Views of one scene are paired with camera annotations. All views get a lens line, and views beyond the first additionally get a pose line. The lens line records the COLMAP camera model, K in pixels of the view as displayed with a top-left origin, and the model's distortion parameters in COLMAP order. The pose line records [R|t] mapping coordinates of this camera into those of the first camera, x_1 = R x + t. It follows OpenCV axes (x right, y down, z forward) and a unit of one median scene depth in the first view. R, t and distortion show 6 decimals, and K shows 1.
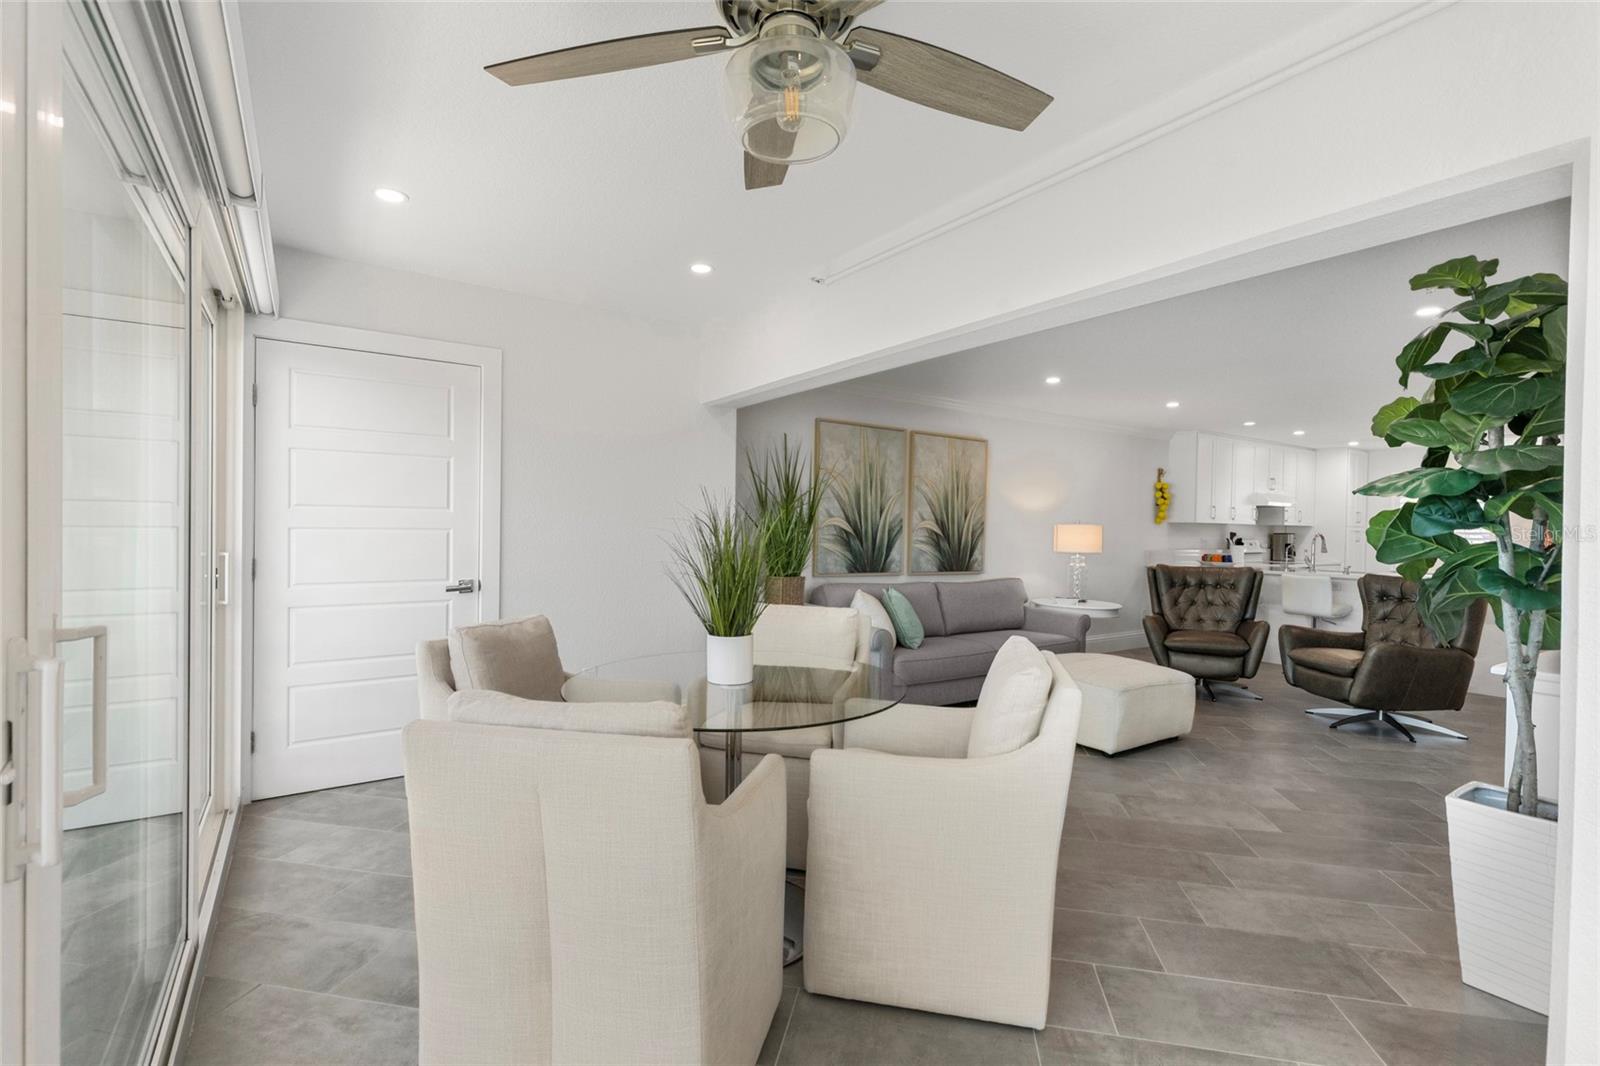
lens RADIAL K [[719.7, 0, 799.4], [0, 719.7, 524.4], [0, 0, 1]] dist [0.004426, -0.001375]
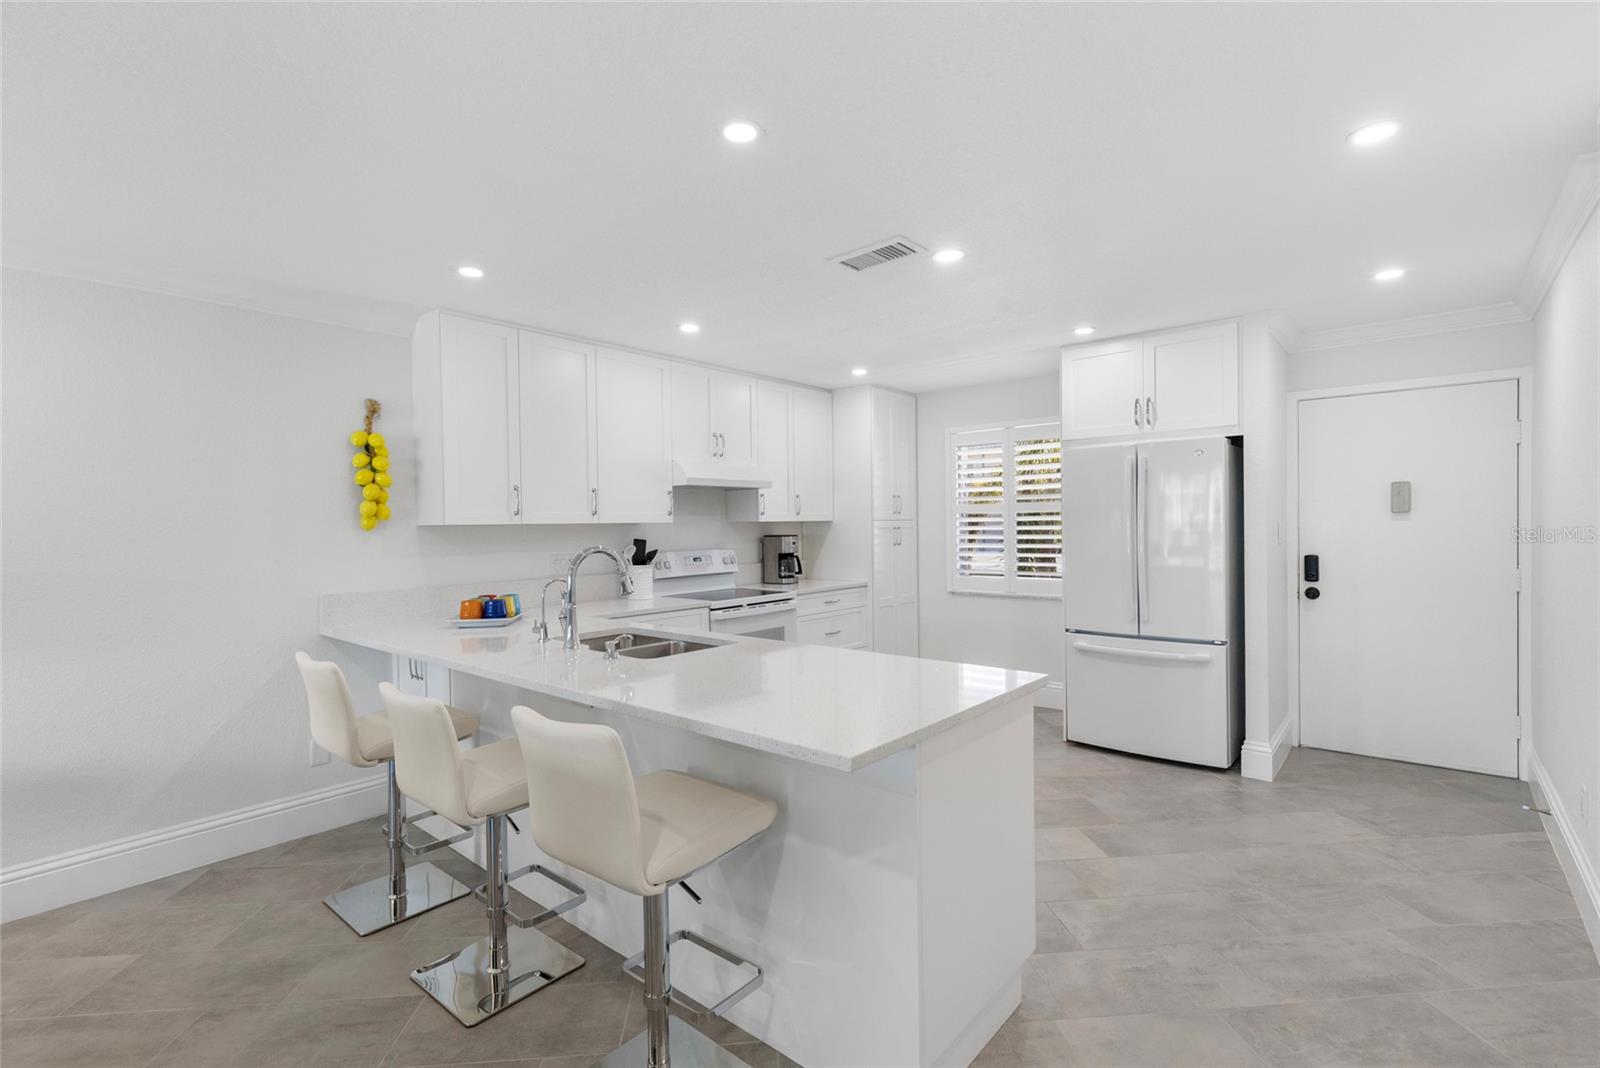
lens RADIAL K [[719.7, 0, 792.6], [0, 719.7, 543.2], [0, 0, 1]] dist [0.004426, -0.001375]
pose [[0.965698, -0.046021, 0.255557, 0.688502], [0.043056, 0.998925, 0.017188, 0.011572], [-0.256073, -0.005595, 0.966641, 0.566399]]
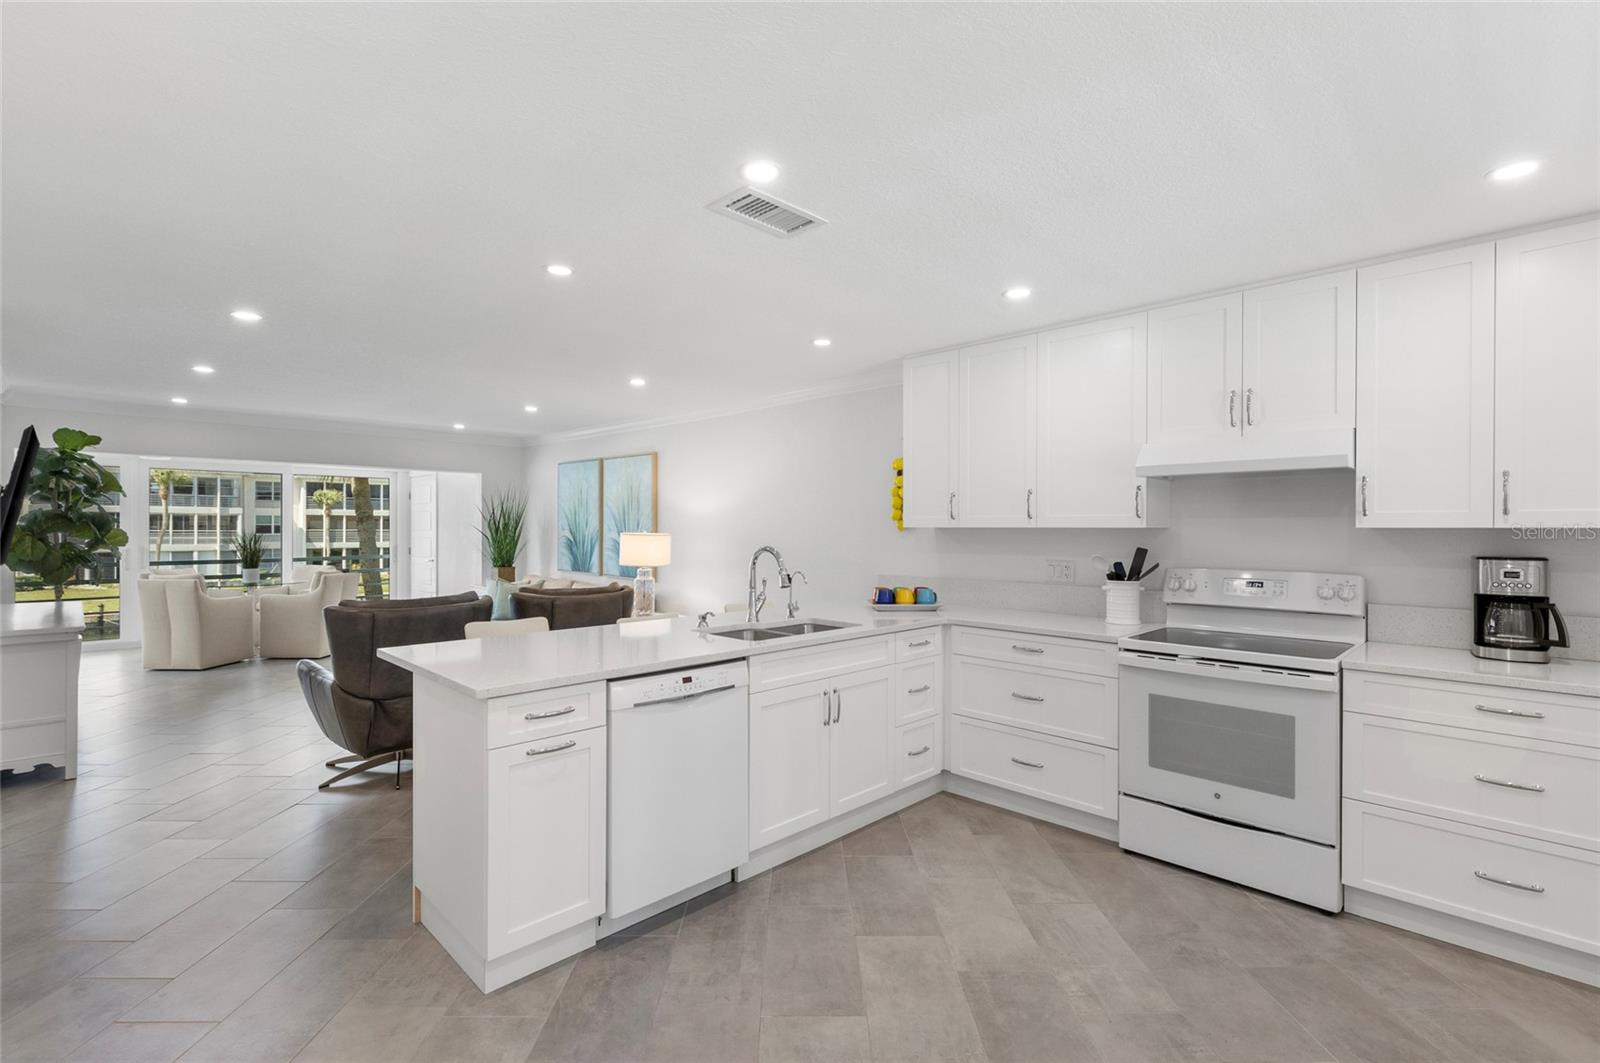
lens RADIAL K [[719.7, 0, 793.1], [0, 719.7, 532.2], [0, 0, 1]] dist [0.004426, -0.001375]
pose [[0.183237, -0.019125, -0.982883, 1.150275], [-0.012536, 0.999684, -0.021789, 0.015648], [0.982989, 0.016314, 0.182939, 0.878773]]
